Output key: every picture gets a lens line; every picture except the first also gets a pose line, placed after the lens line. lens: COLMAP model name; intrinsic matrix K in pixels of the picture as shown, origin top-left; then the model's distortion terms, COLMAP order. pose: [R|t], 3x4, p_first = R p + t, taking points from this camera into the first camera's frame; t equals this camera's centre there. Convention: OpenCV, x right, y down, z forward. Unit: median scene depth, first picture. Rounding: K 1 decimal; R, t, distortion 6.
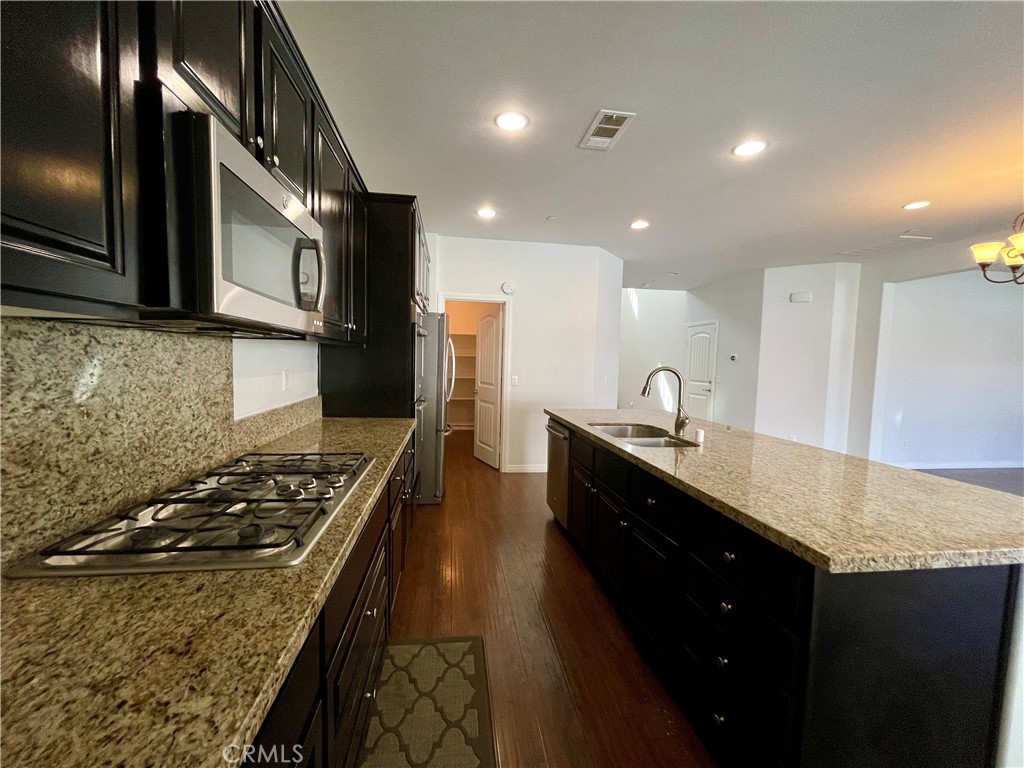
lens RADIAL K [[411.5, 0, 507.9], [0, 411.5, 384.5], [0, 0, 1]] dist [-0.001285, -0.000199]
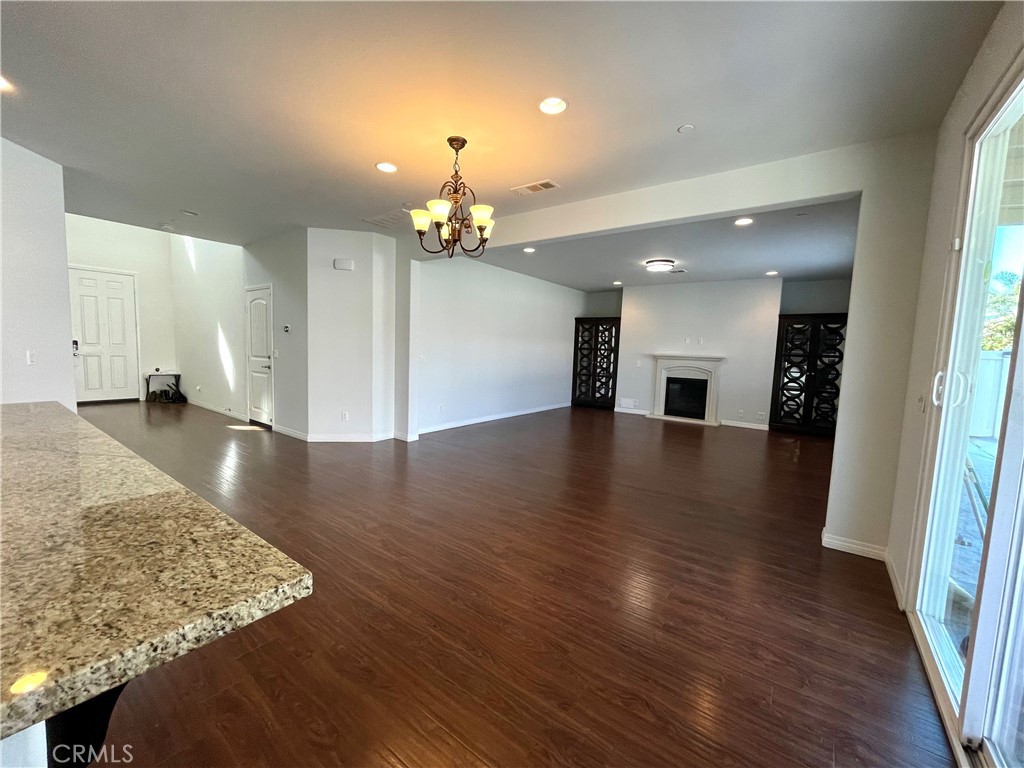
lens RADIAL K [[411.5, 0, 507.9], [0, 411.5, 384.5], [0, 0, 1]] dist [-0.001285, -0.000199]
pose [[0.707646, -0.068095, 0.703279, 0.297442], [0.030627, 0.997366, 0.065753, 0.011478], [-0.705903, -0.024991, 0.707867, 0.061884]]
